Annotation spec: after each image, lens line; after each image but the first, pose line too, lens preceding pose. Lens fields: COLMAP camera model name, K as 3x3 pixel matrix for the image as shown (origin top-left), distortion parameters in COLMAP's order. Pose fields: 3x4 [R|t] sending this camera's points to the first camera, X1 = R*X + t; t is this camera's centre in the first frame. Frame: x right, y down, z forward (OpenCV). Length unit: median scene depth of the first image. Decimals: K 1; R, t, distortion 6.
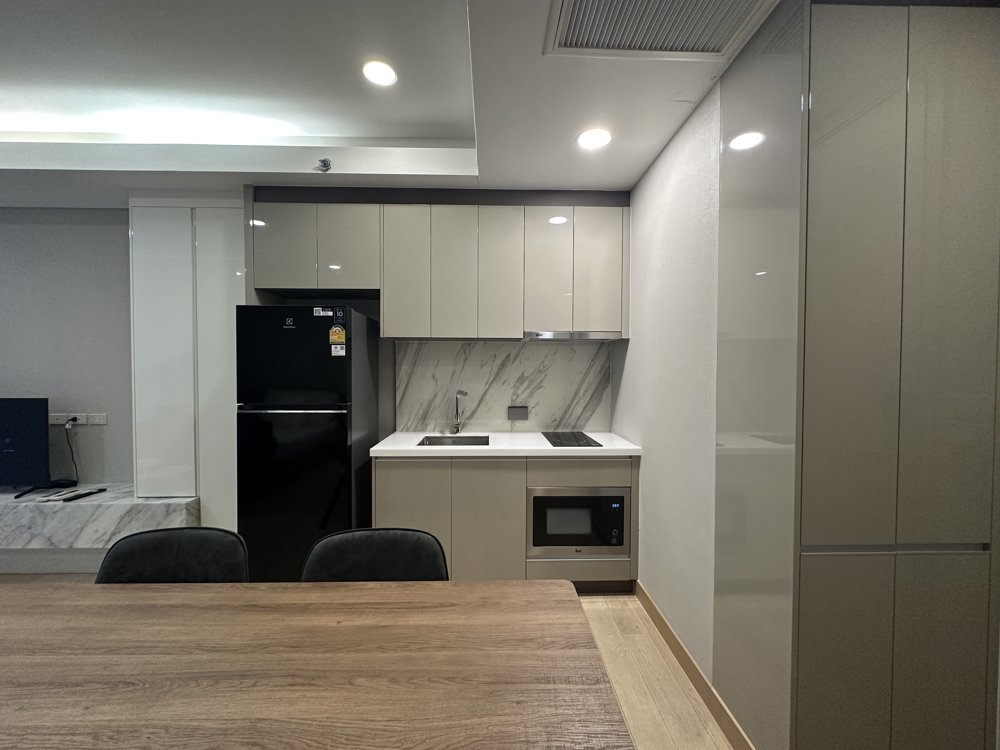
lens RADIAL K [[399.4, 0, 503.4], [0, 399.4, 374.5], [0, 0, 1]] dist [-0.004580, 0.001058]
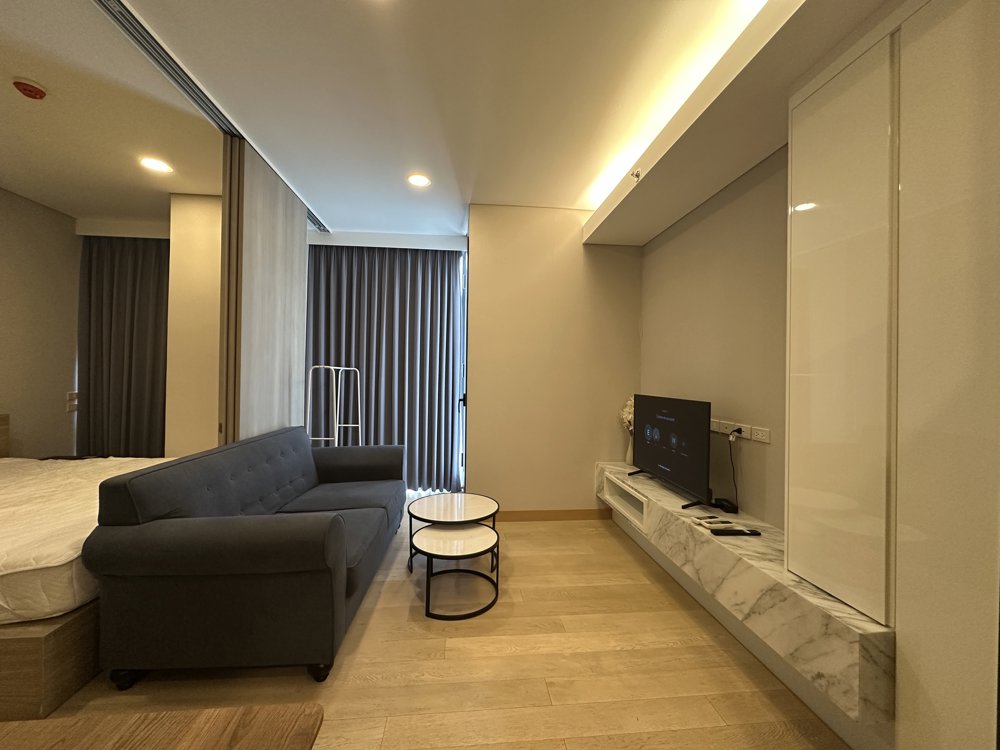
lens RADIAL K [[399.4, 0, 496.5], [0, 399.4, 375.7], [0, 0, 1]] dist [-0.004580, 0.001058]
pose [[0.065411, -0.002373, -0.997856, -0.337481], [-0.032134, 0.999474, -0.004484, 0.022265], [0.997341, 0.032358, 0.065301, 0.510687]]
